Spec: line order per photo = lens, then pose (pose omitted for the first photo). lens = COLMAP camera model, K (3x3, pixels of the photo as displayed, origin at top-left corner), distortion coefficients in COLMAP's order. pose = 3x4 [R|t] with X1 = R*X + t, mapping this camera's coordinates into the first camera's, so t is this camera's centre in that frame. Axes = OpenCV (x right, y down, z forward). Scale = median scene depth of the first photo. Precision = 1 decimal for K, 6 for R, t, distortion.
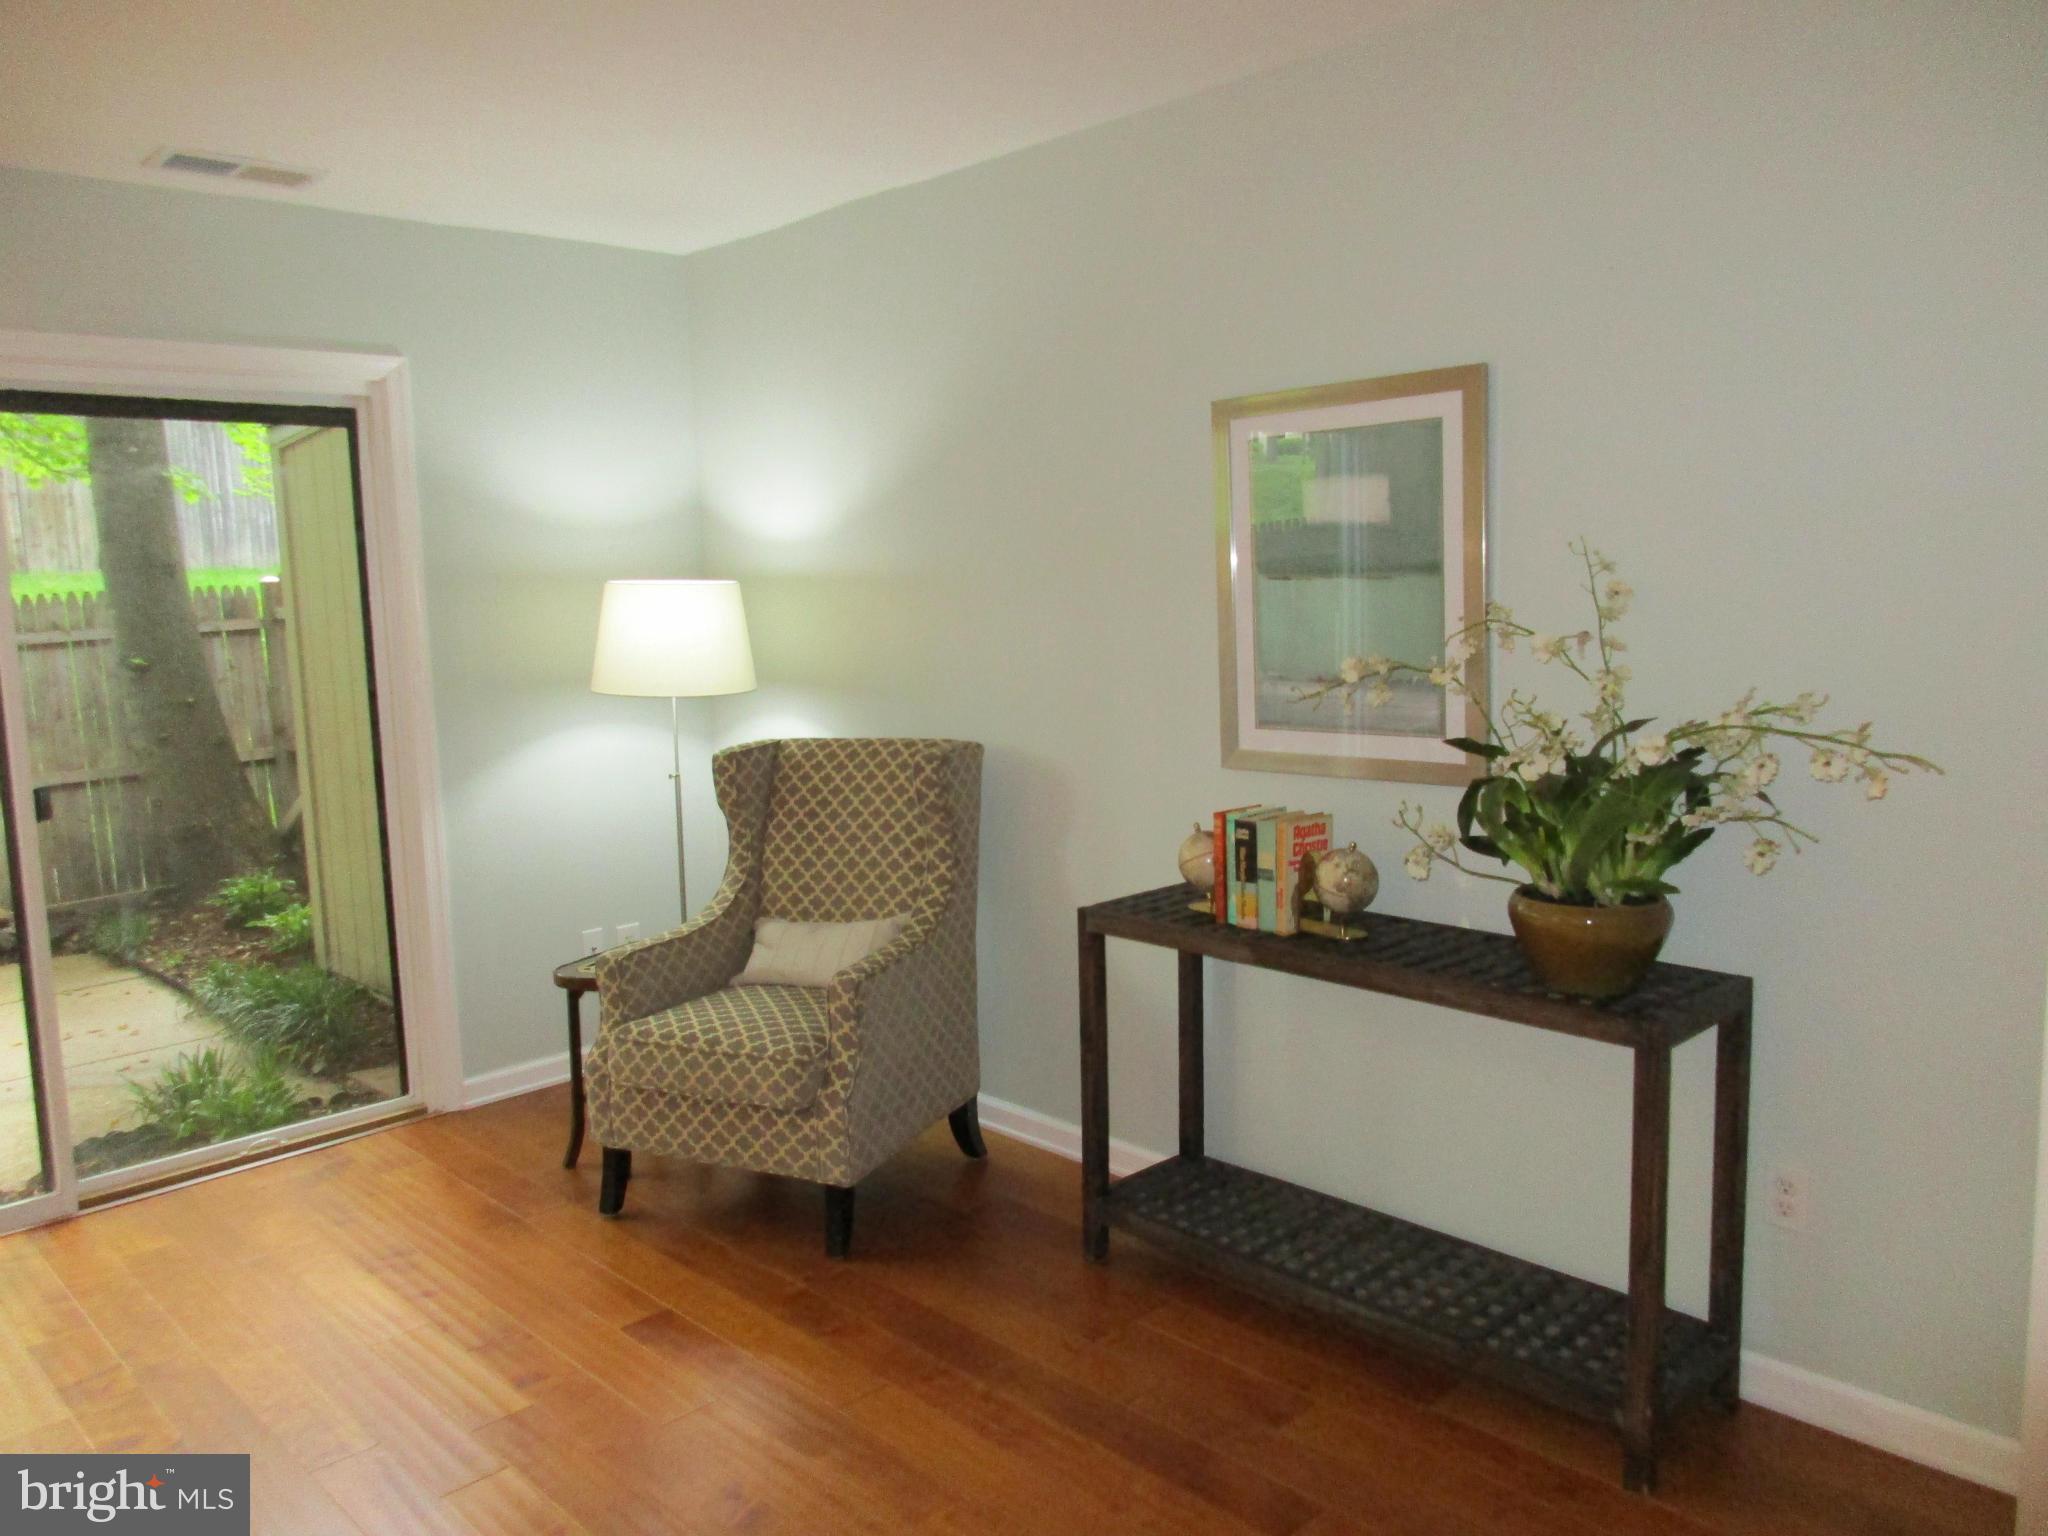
lens RADIAL K [[1529.1, 0, 1026.0], [0, 1529.1, 751.0], [0, 0, 1]] dist [-0.005506, 0.003691]
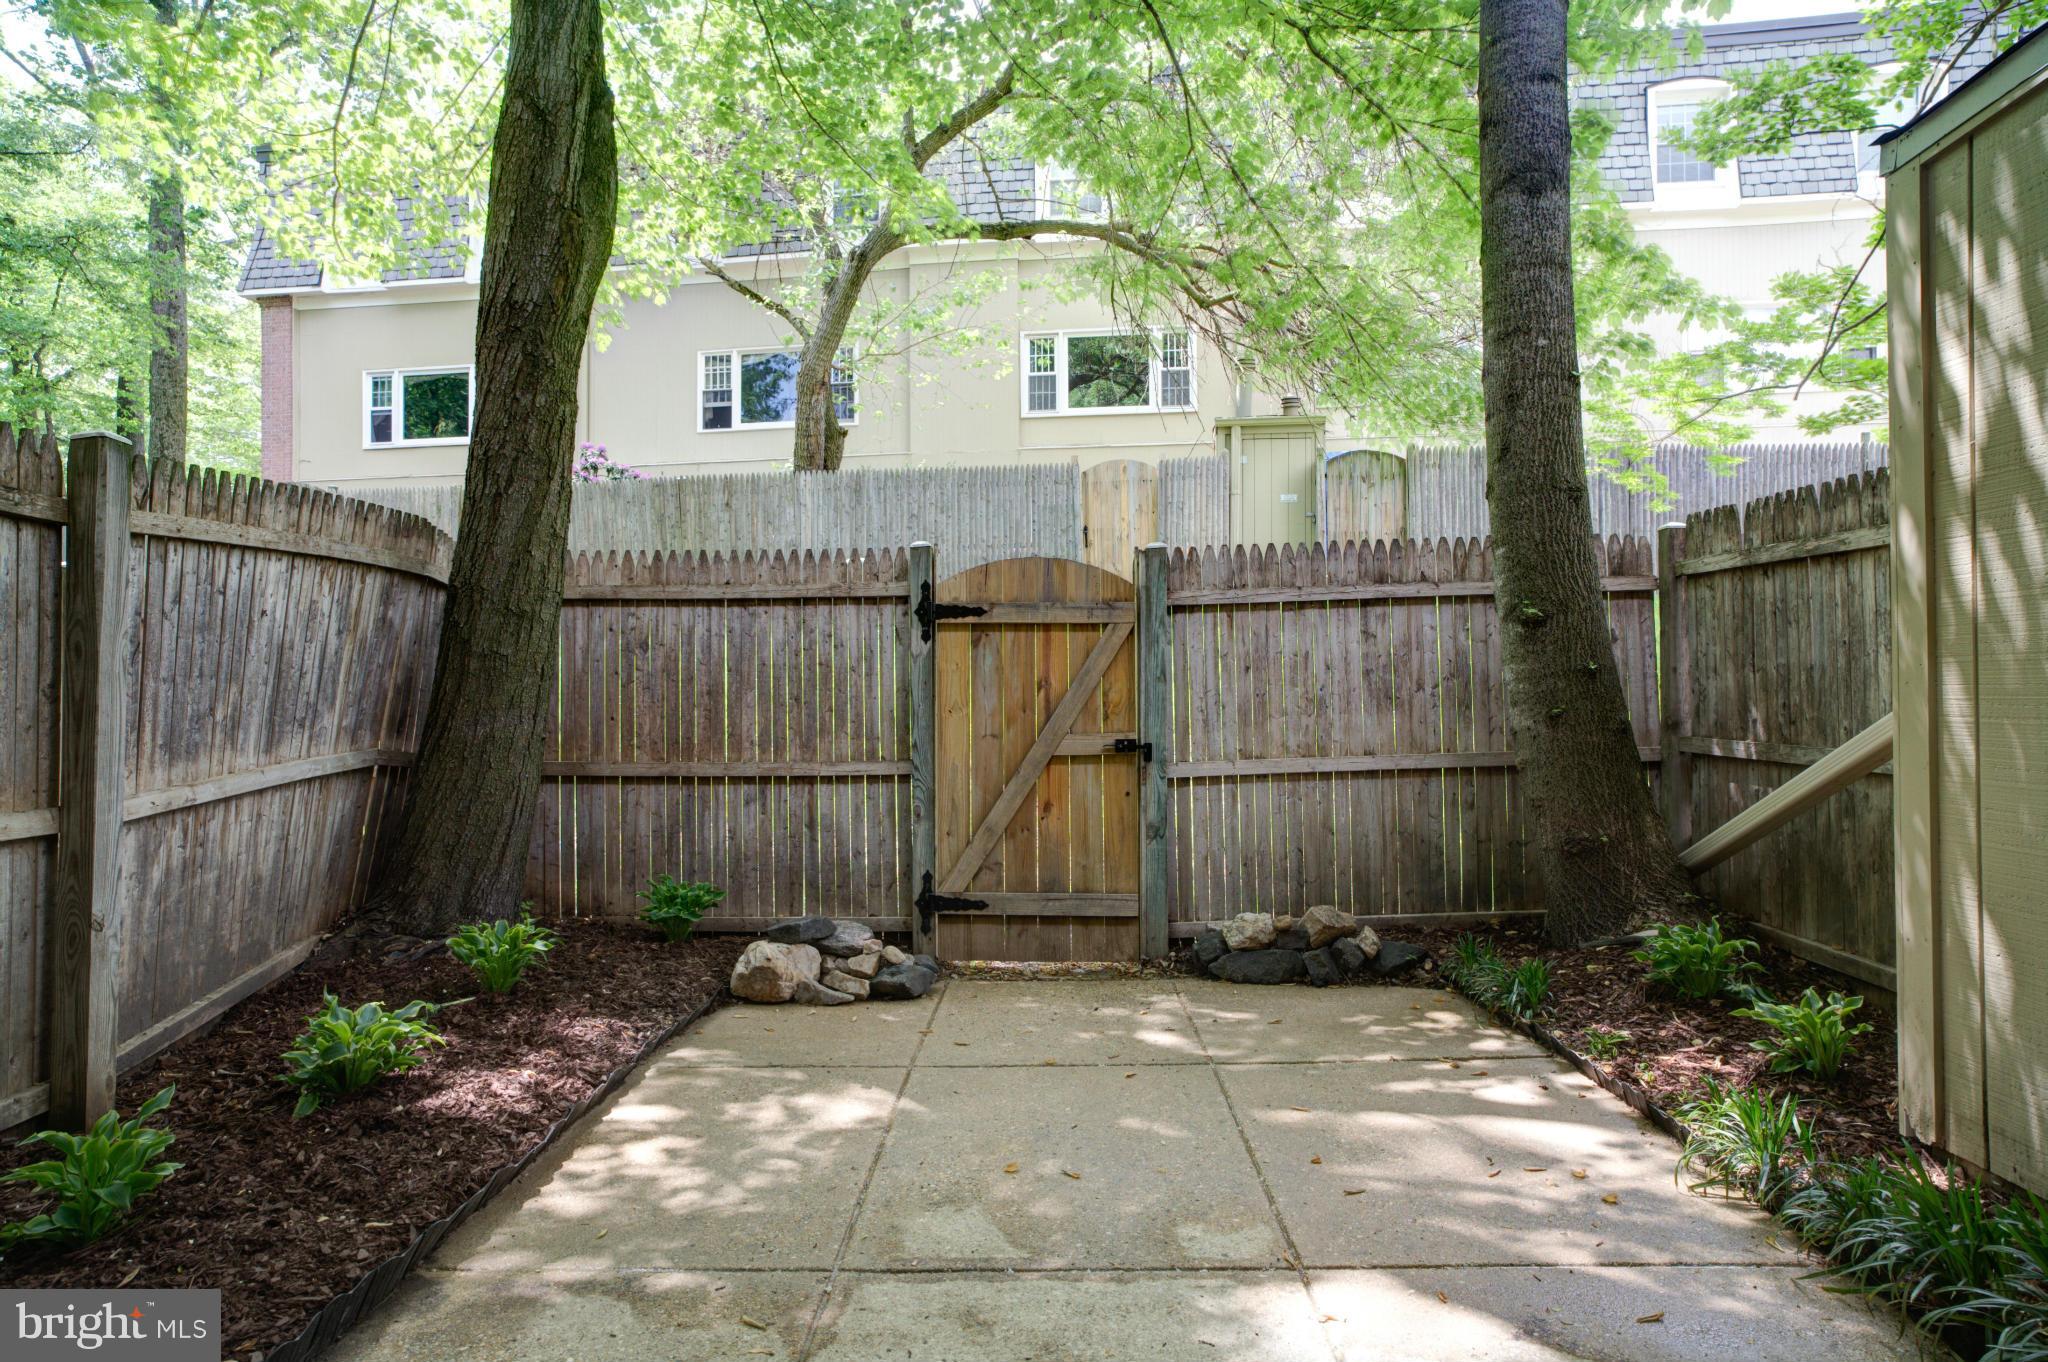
lens RADIAL K [[1268.8, 0, 1024.0], [0, 1268.8, 681.0], [0, 0, 1]] dist [-0.085517, 0.079536]
pose [[0.708208, 0.033791, -0.705195, -0.688279], [-0.099130, 0.993718, -0.051937, 0.069787], [0.699010, 0.106688, 0.707109, 0.835300]]
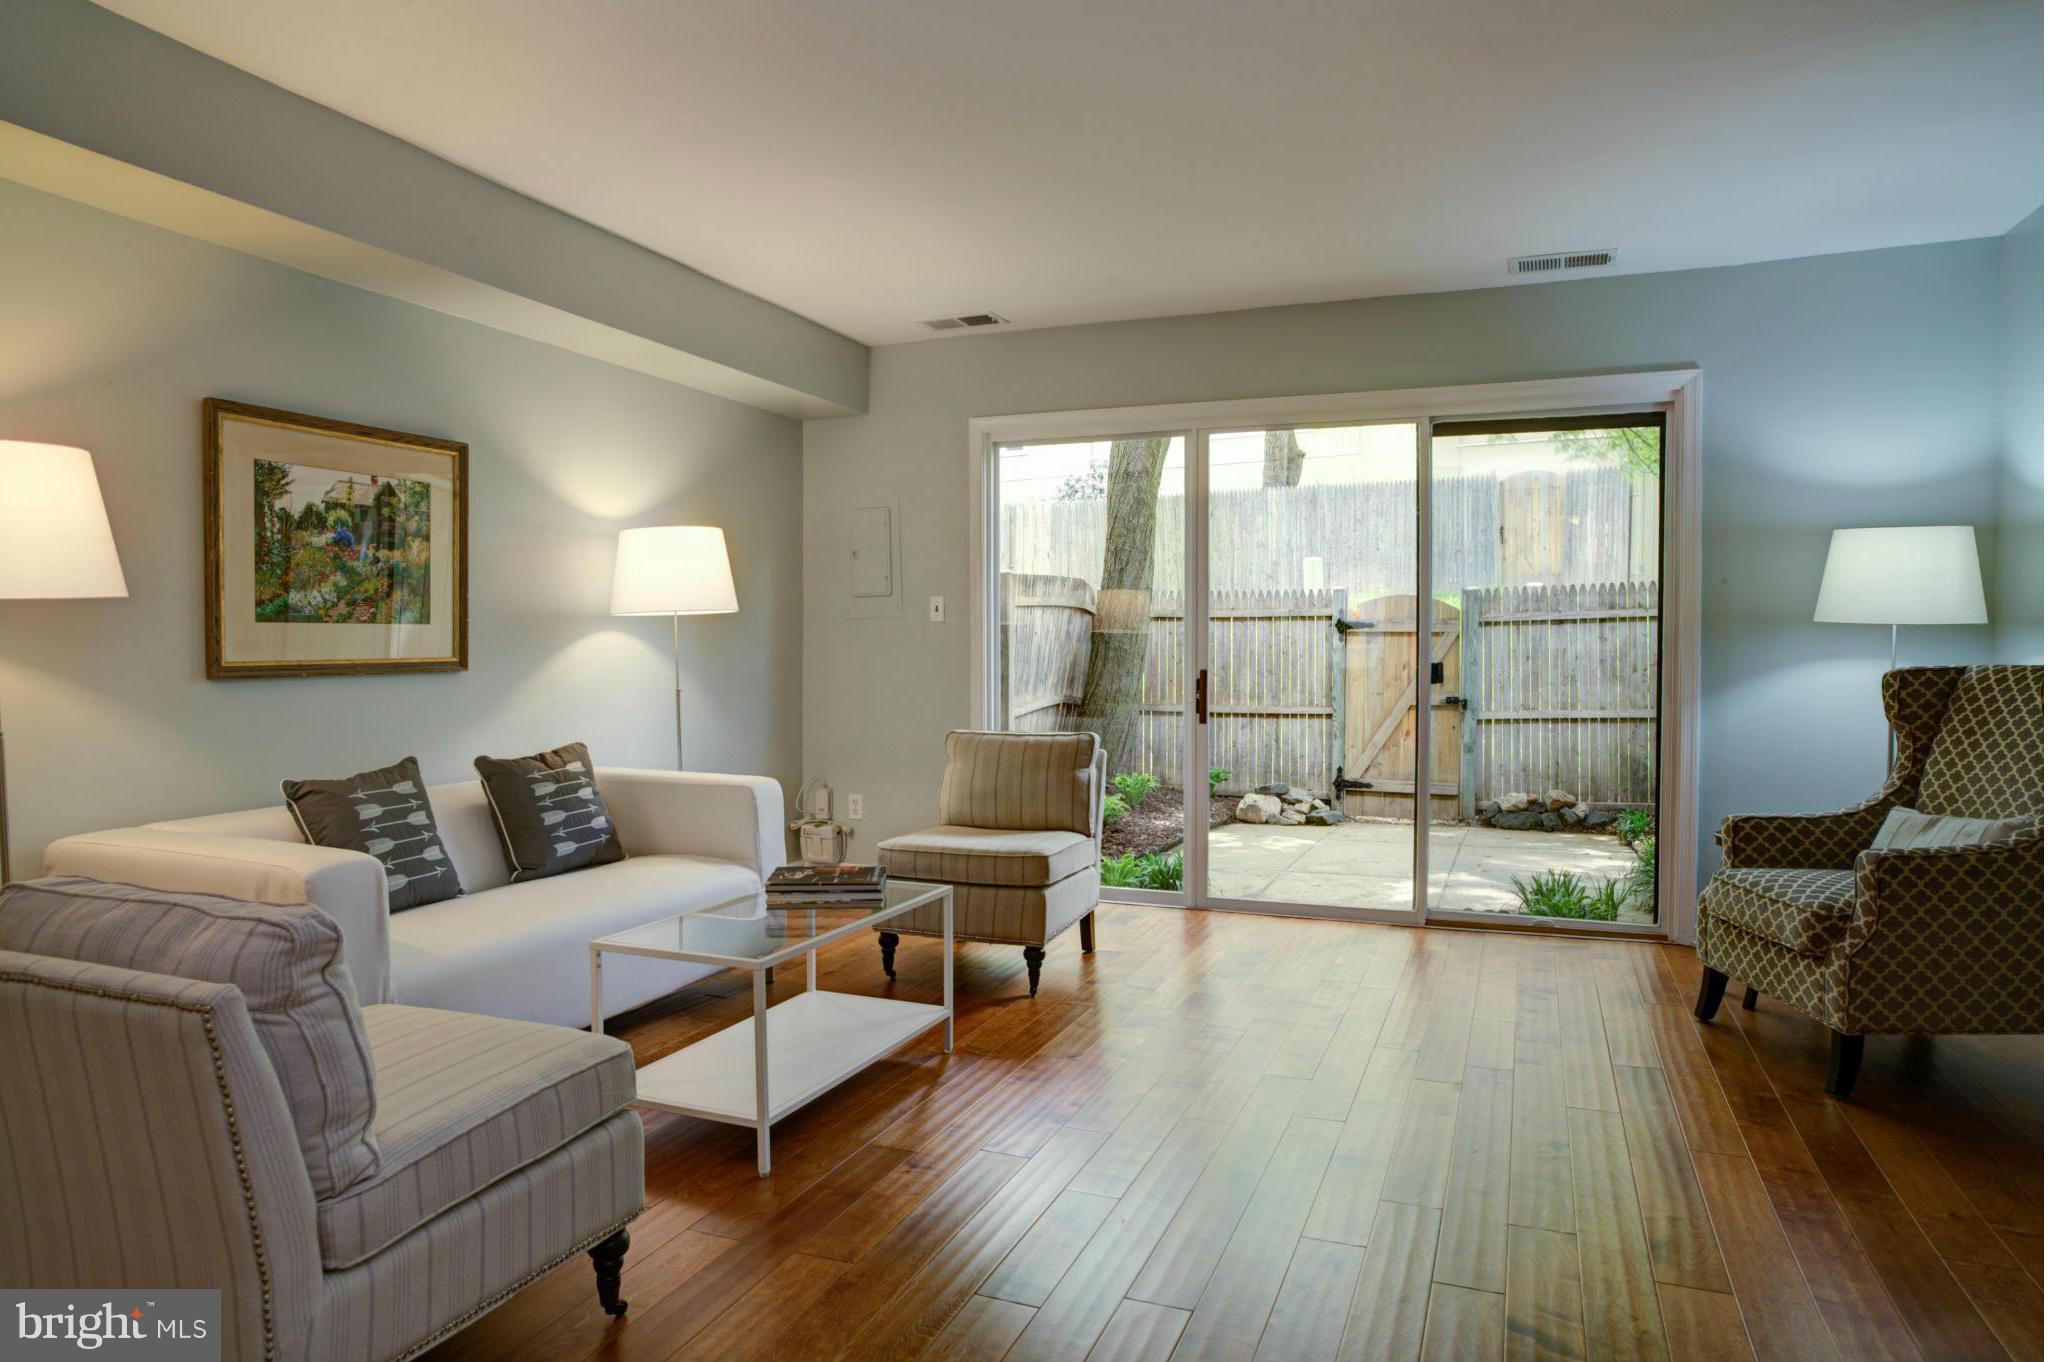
lens RADIAL K [[1268.8, 0, 1024.0], [0, 1268.8, 681.0], [0, 0, 1]] dist [-0.085517, 0.079536]
pose [[0.413408, 0.065197, -0.908209, 0.395596], [-0.115504, 0.993131, 0.018717, 0.070115], [0.903190, 0.097164, 0.418099, 0.039446]]
